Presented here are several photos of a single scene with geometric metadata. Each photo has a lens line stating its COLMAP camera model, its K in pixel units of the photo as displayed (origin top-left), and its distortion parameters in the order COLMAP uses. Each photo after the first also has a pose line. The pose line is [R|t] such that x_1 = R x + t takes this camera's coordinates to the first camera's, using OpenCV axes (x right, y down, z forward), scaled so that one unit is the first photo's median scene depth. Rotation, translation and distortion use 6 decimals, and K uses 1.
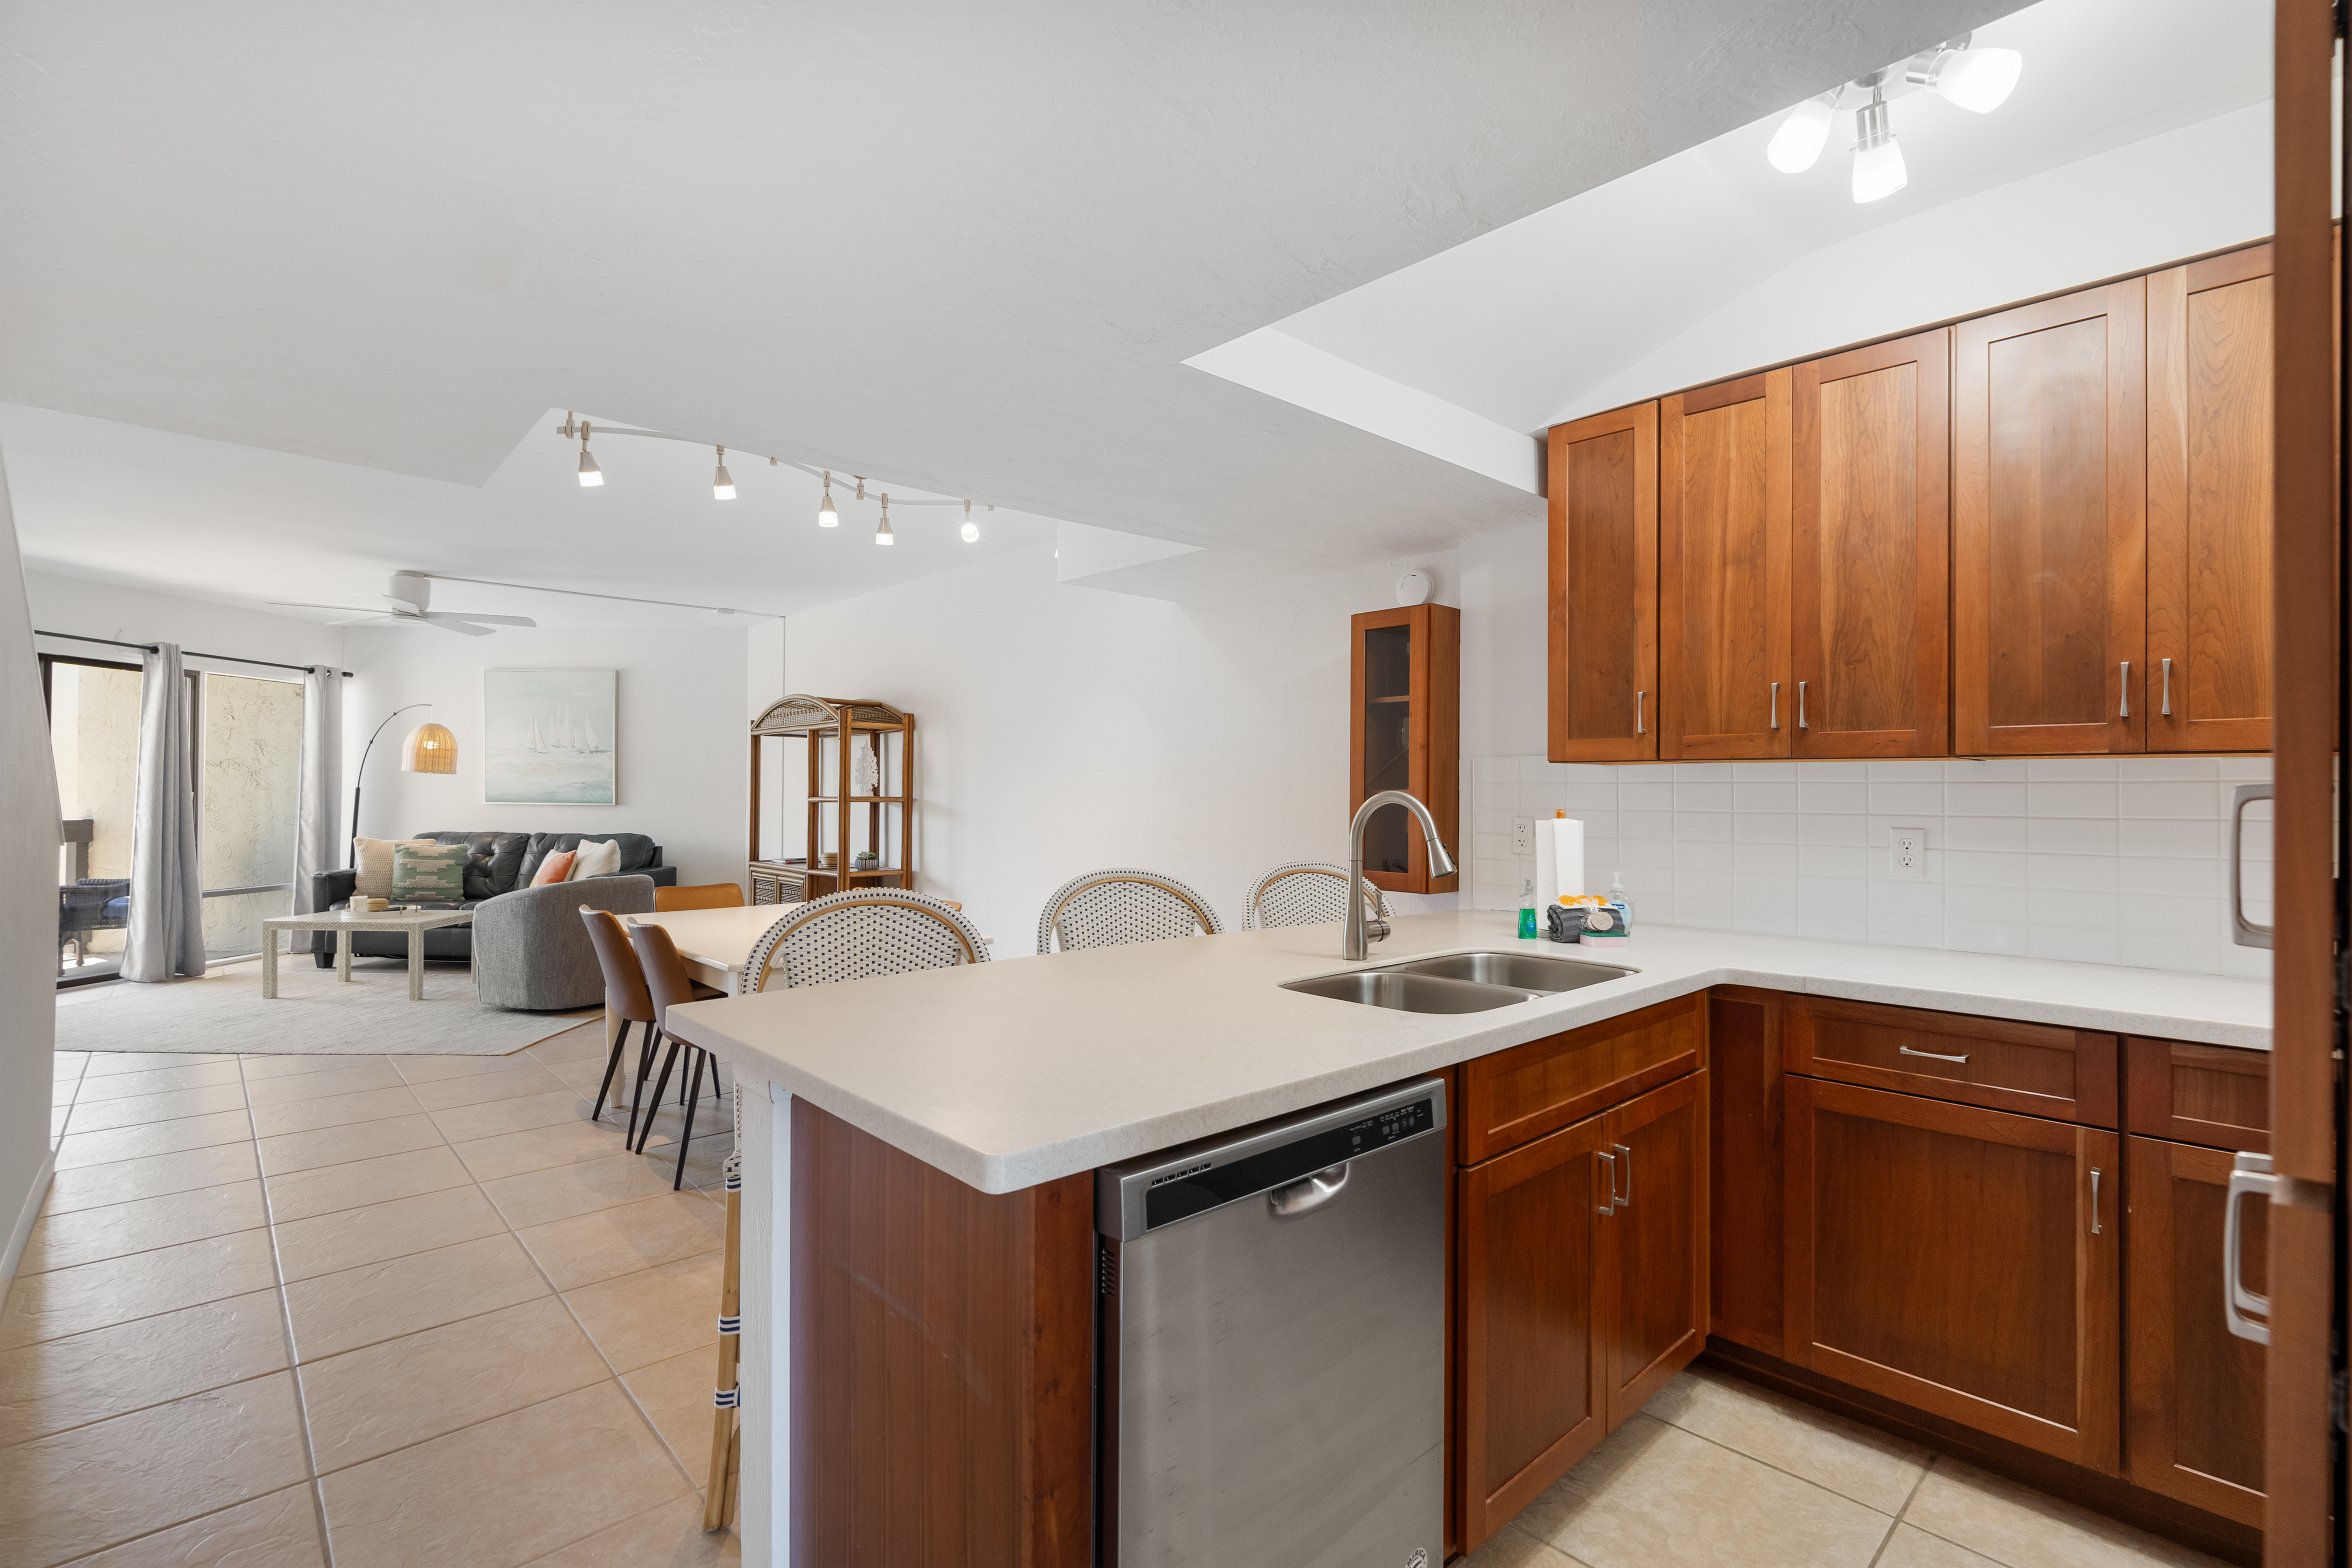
lens RADIAL K [[1059.6, 0, 1154.9], [0, 1059.6, 784.4], [0, 0, 1]] dist [-0.003209, 0.001774]
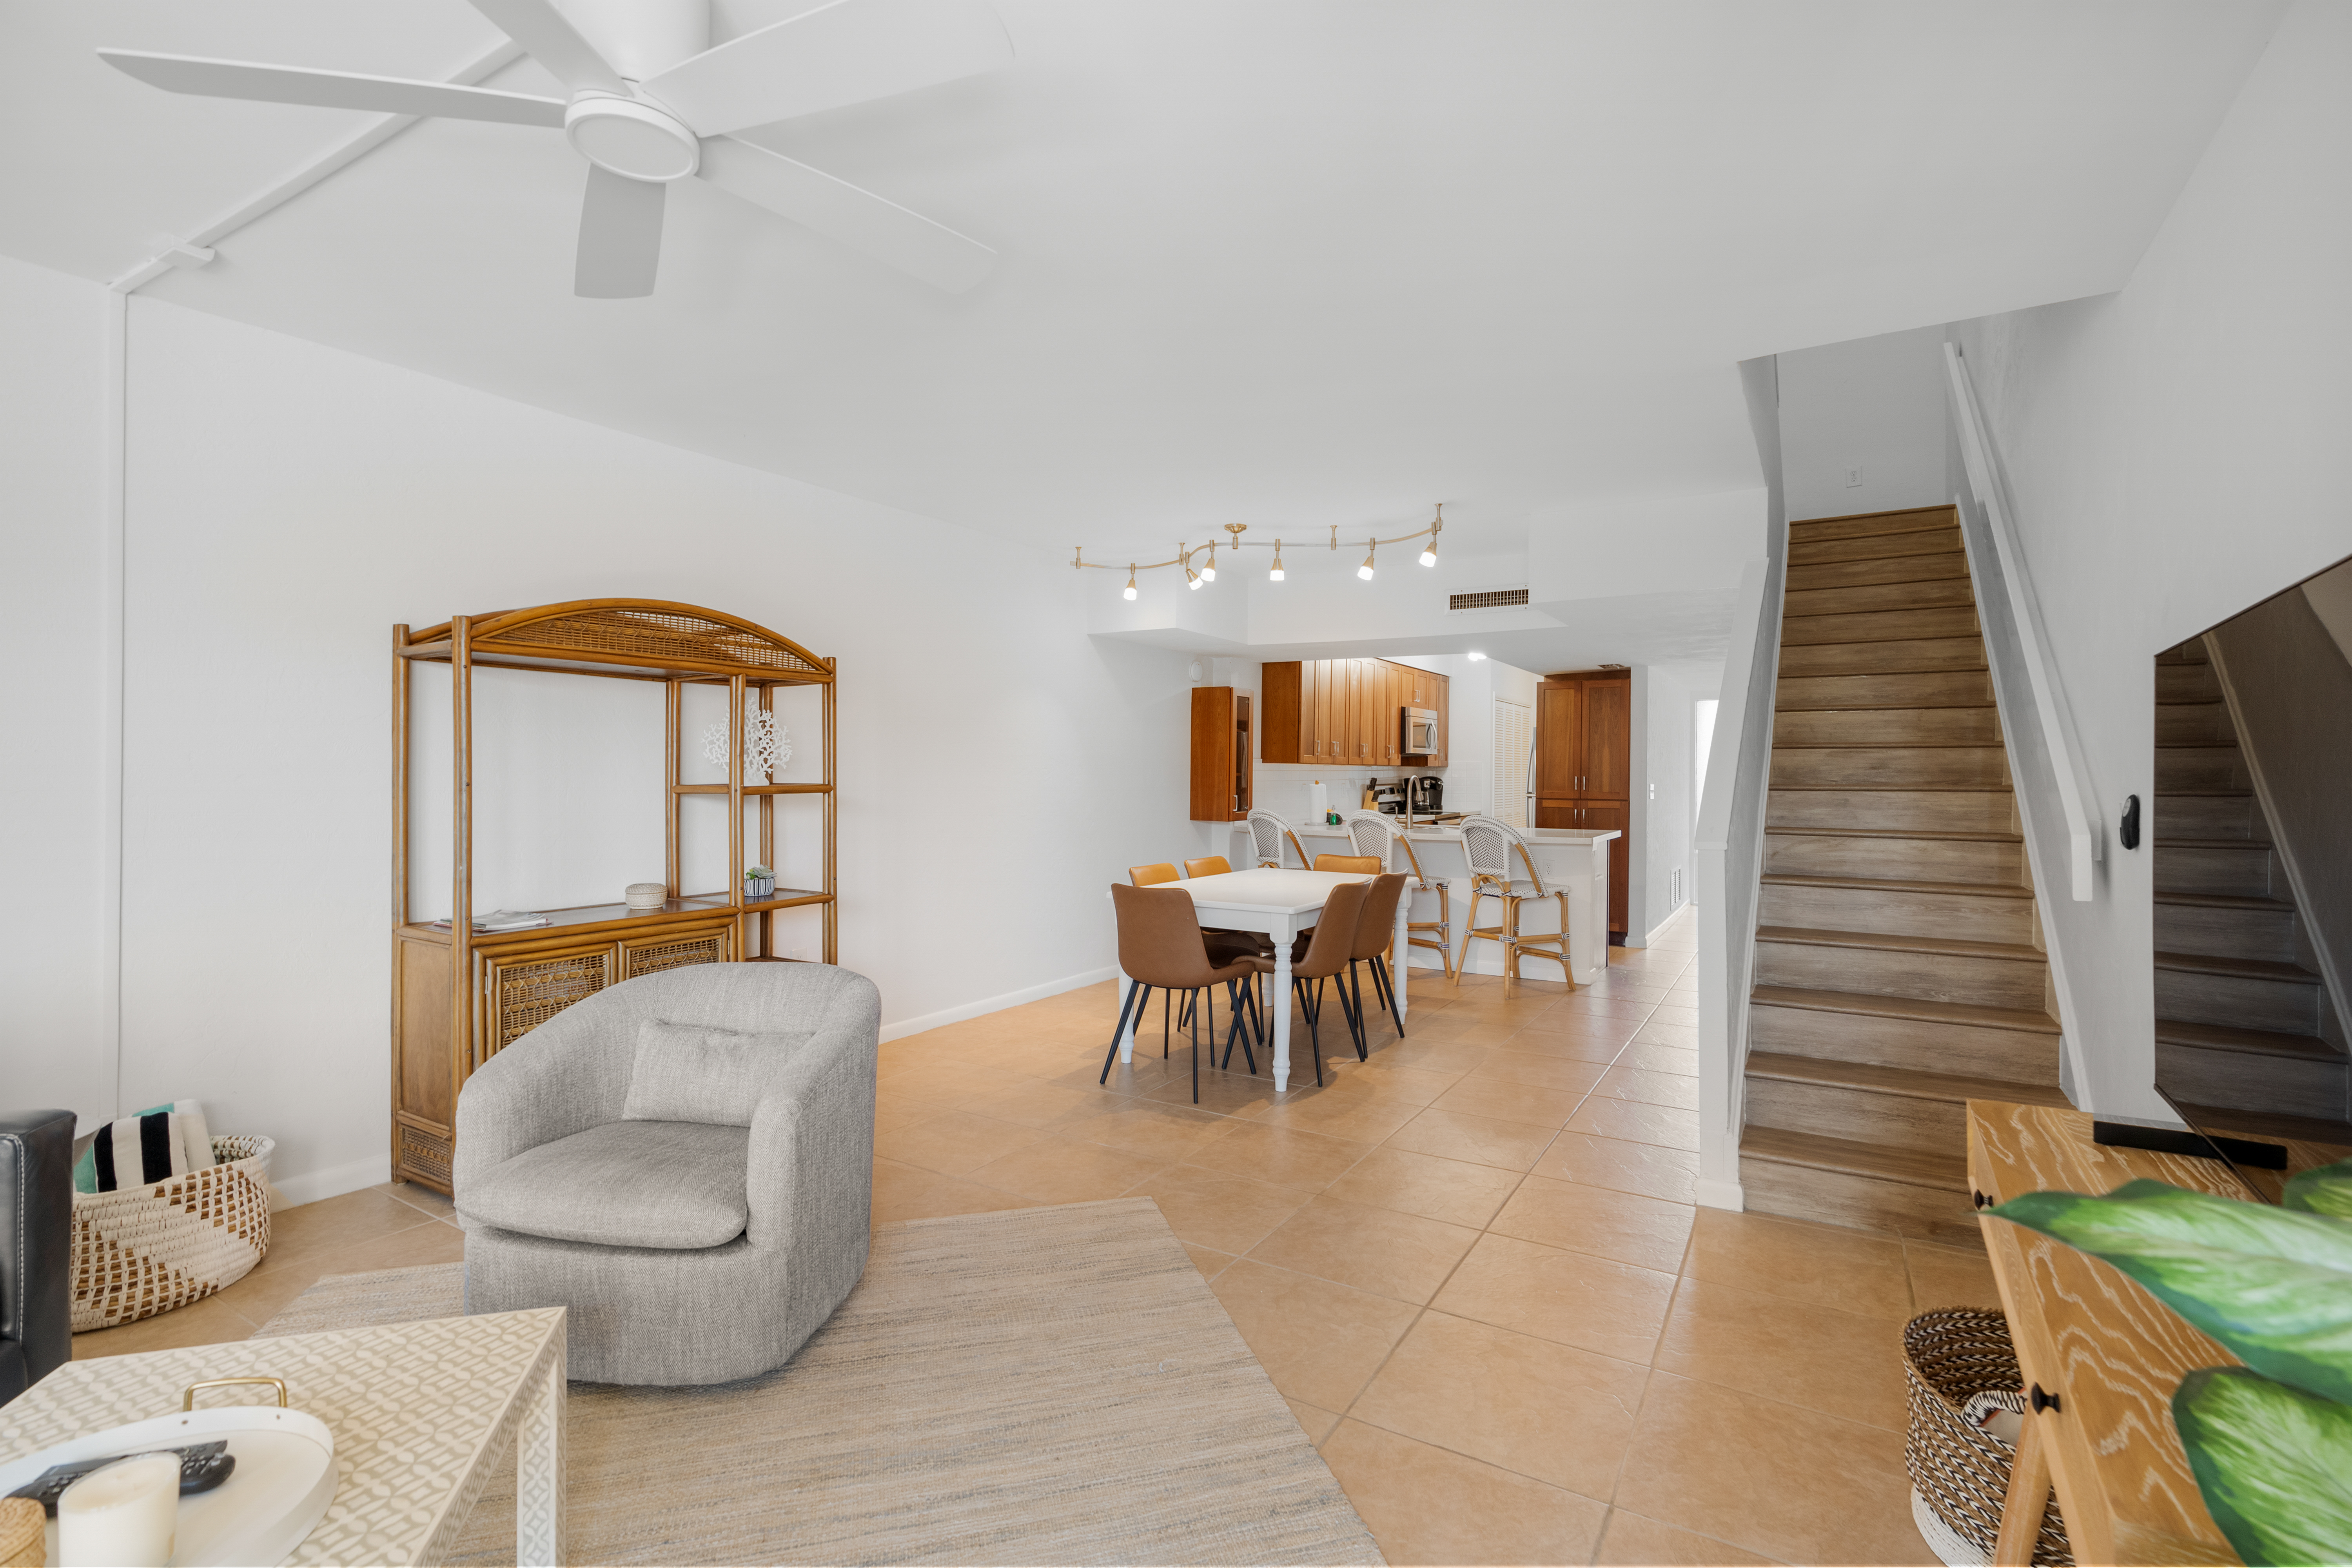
lens RADIAL K [[1059.6, 0, 1206.6], [0, 1059.6, 777.1], [0, 0, 1]] dist [-0.003209, 0.001774]
pose [[-0.283704, -0.014405, 0.958804, -0.856123], [-0.016463, 0.999813, 0.010150, -0.003706], [-0.958771, -0.012905, -0.283888, 0.801805]]
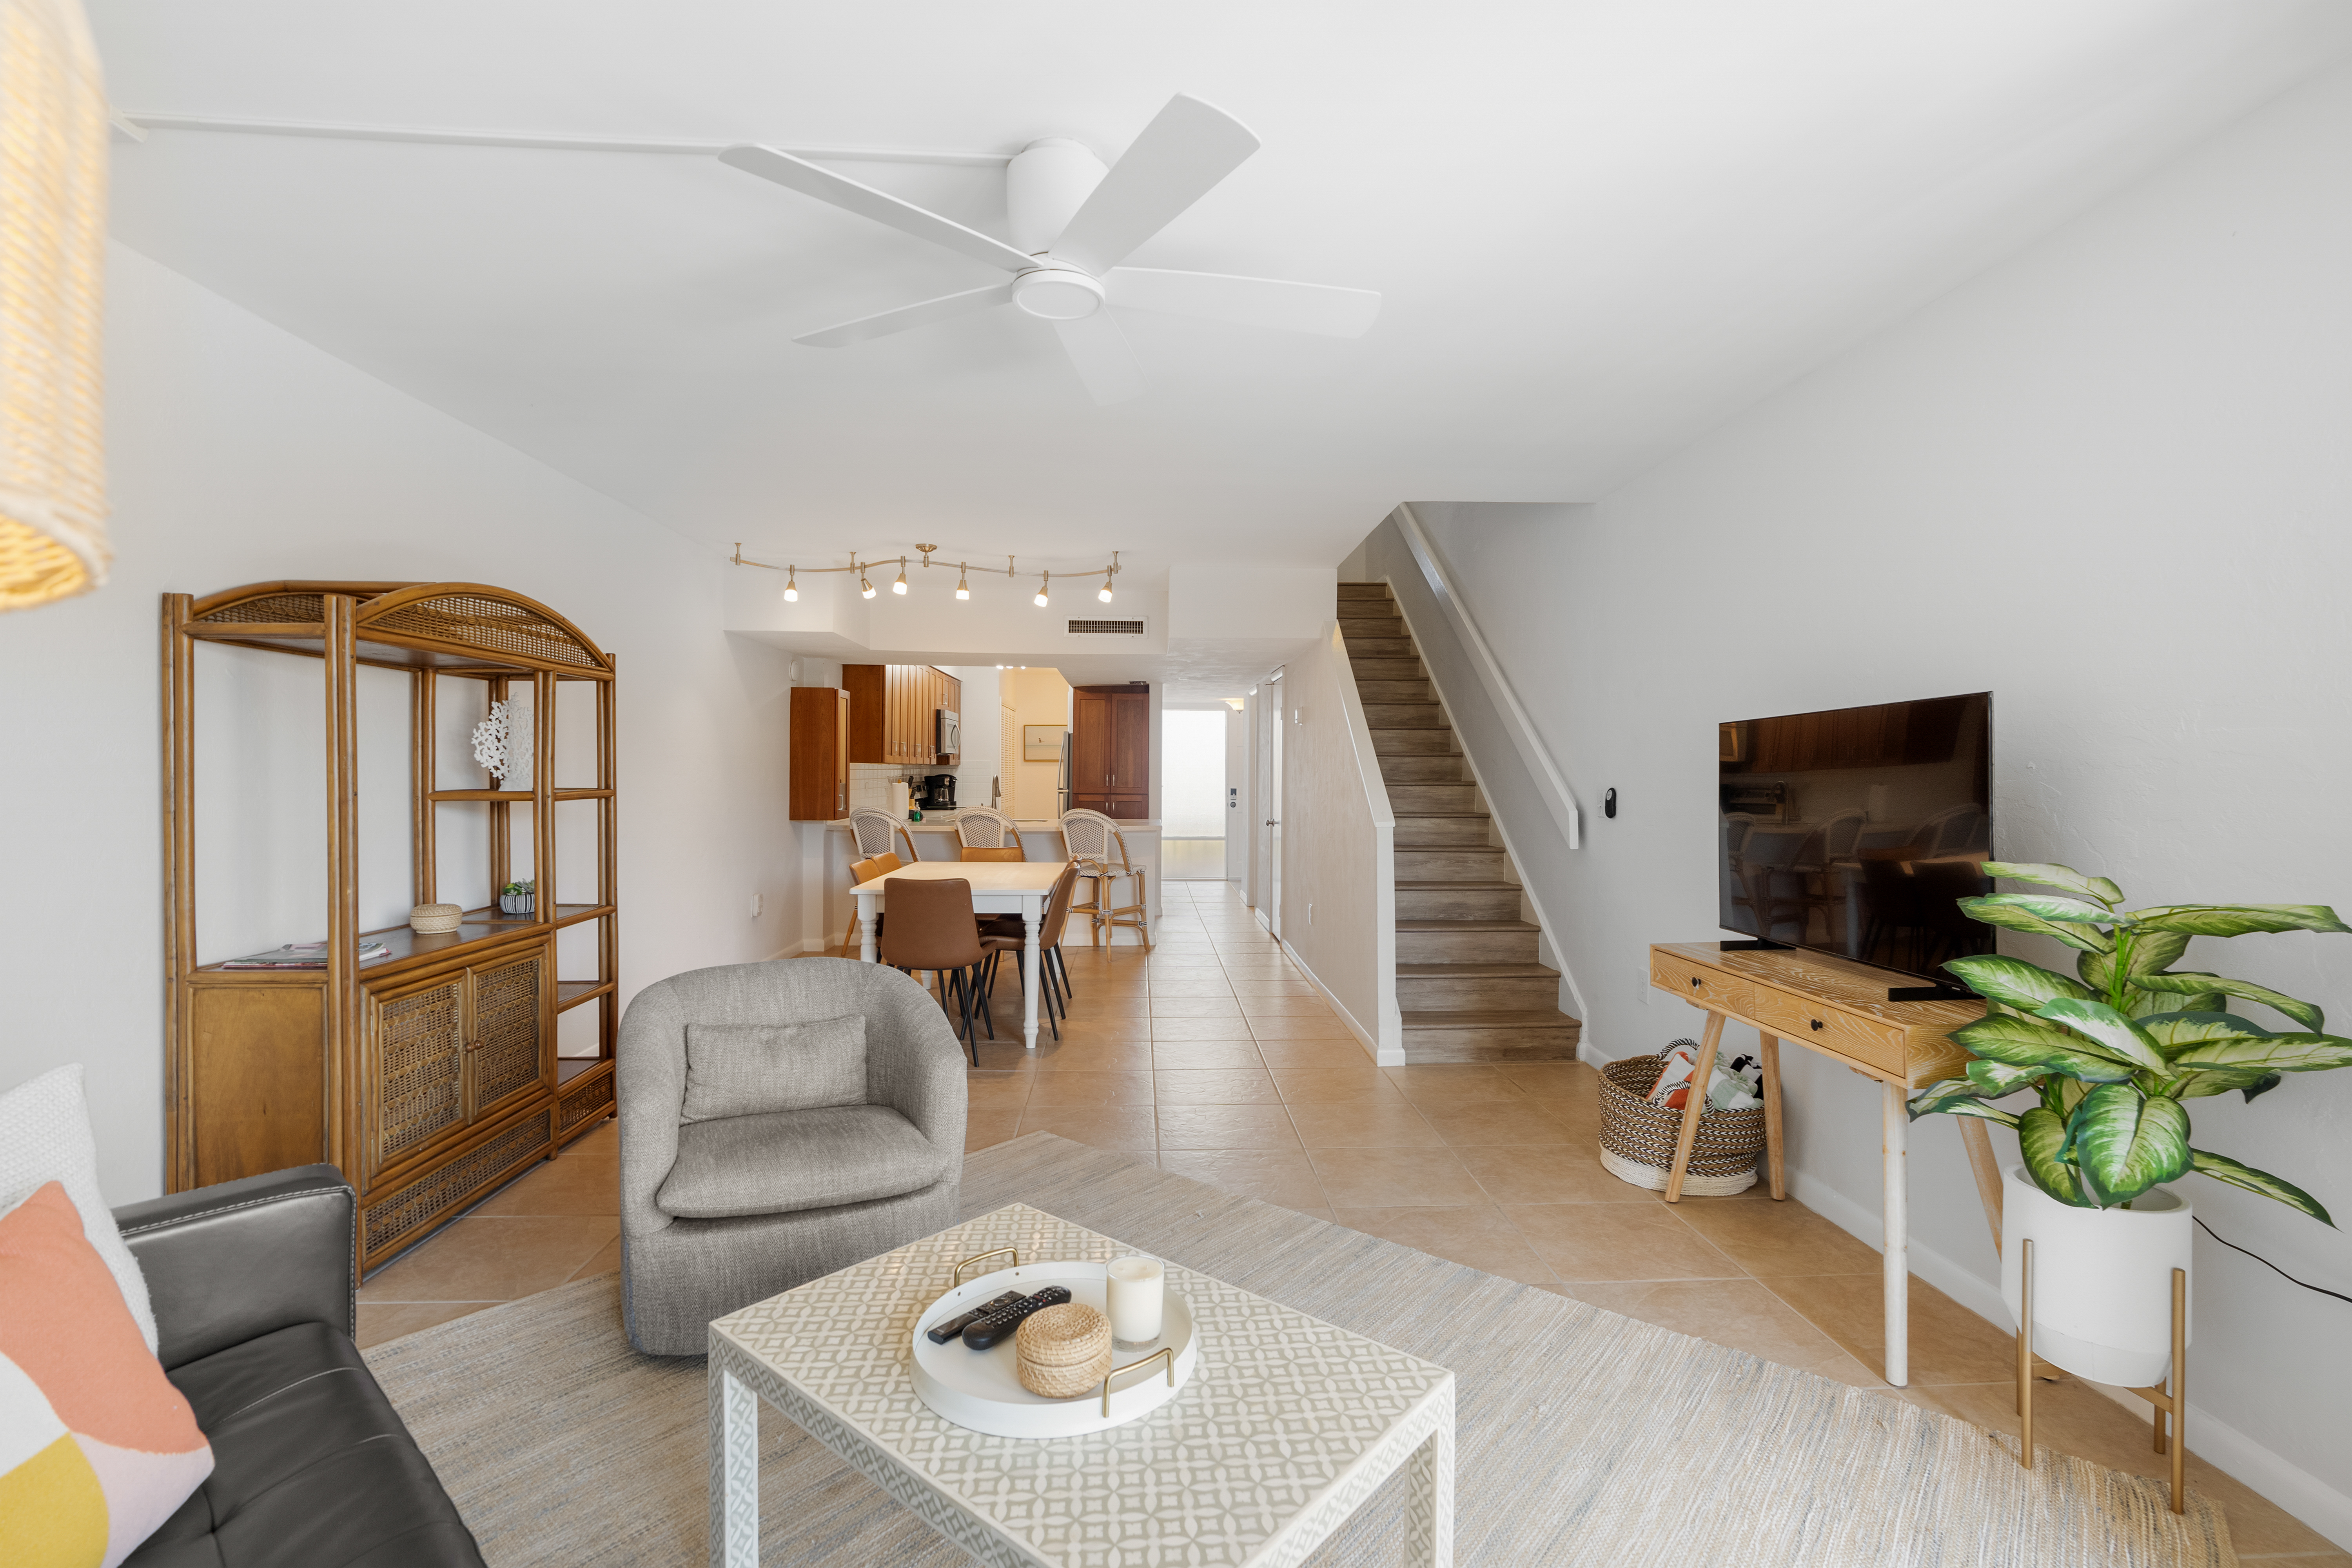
lens RADIAL K [[1059.6, 0, 1190.8], [0, 1059.6, 786.3], [0, 0, 1]] dist [-0.003209, 0.001774]
pose [[-0.765875, -0.021303, 0.642637, -0.822245], [-0.017217, 0.999772, 0.012624, -0.003653], [-0.642759, -0.001396, -0.766067, 1.045729]]
